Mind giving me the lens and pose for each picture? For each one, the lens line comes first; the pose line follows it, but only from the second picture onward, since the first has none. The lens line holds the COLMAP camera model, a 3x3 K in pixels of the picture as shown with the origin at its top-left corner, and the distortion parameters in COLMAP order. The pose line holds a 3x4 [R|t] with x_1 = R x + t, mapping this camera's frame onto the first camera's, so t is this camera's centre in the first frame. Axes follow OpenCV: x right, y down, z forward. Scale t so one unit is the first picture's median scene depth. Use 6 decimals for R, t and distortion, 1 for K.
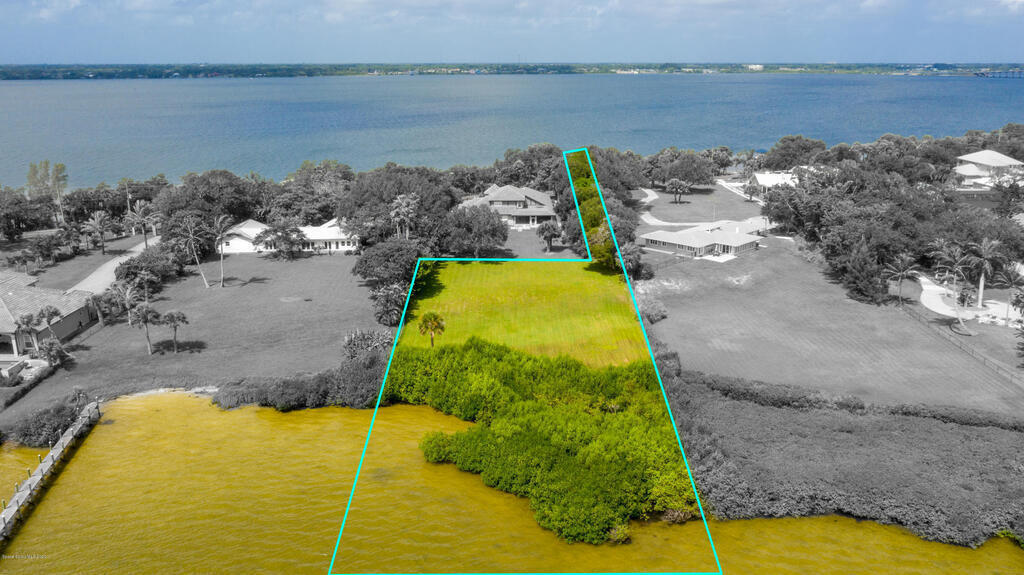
lens RADIAL K [[809.5, 0, 512.0], [0, 809.5, 287.5], [0, 0, 1]] dist [-0.011892, 0.001811]
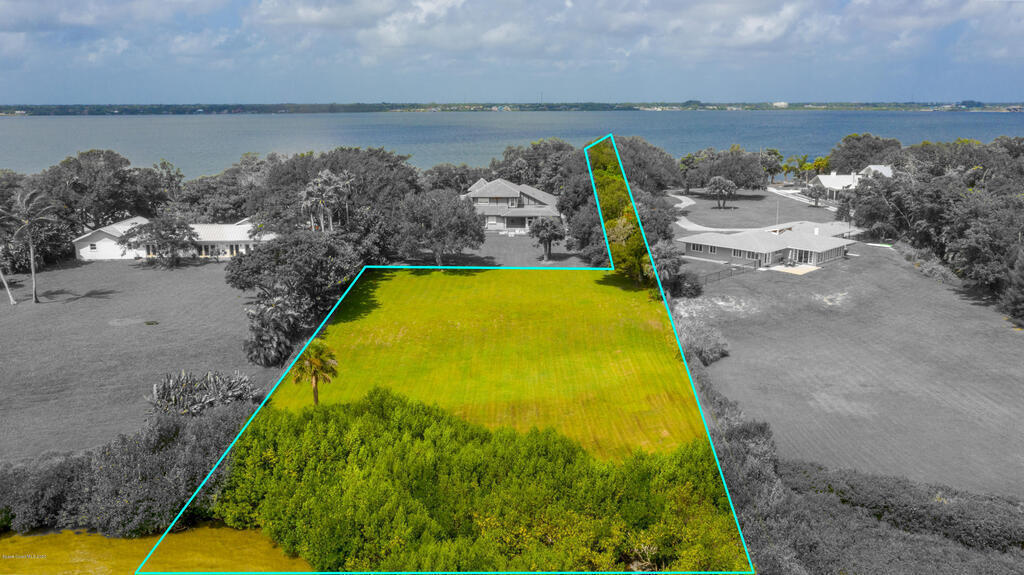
lens RADIAL K [[809.5, 0, 512.0], [0, 809.5, 287.5], [0, 0, 1]] dist [-0.011892, 0.001811]
pose [[0.999587, 0.005302, -0.028234, 0.039790], [-0.006621, 0.998882, -0.046800, 0.013759], [0.027954, 0.046967, 0.998505, 0.340147]]
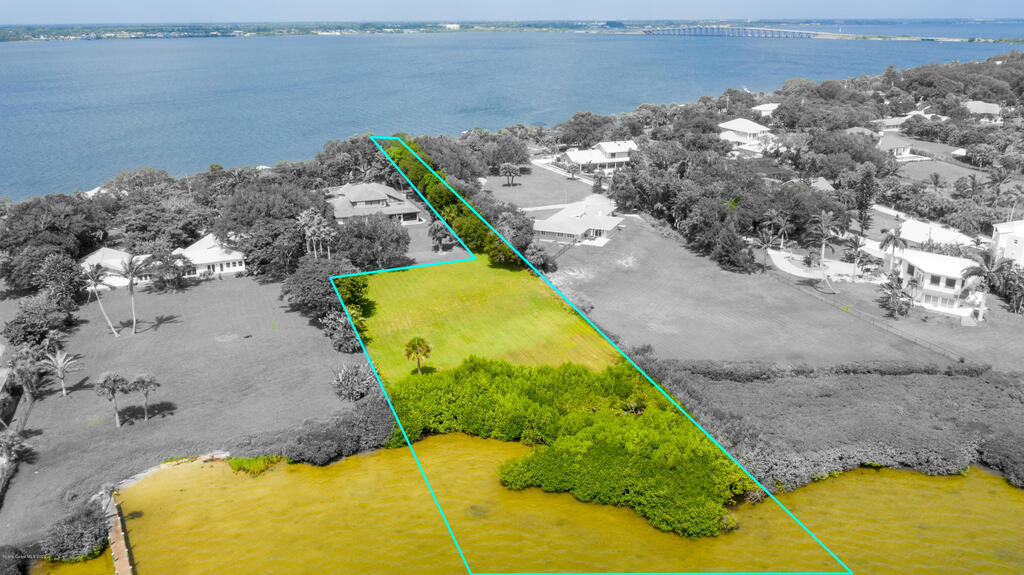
lens RADIAL K [[798.2, 0, 512.0], [0, 798.2, 287.5], [0, 0, 1]] dist [-0.015578, -0.001522]
pose [[0.935765, -0.116989, 0.332653, -0.237415], [0.099839, 0.992660, 0.068253, -0.065927], [-0.338196, -0.030657, 0.940576, 0.019895]]
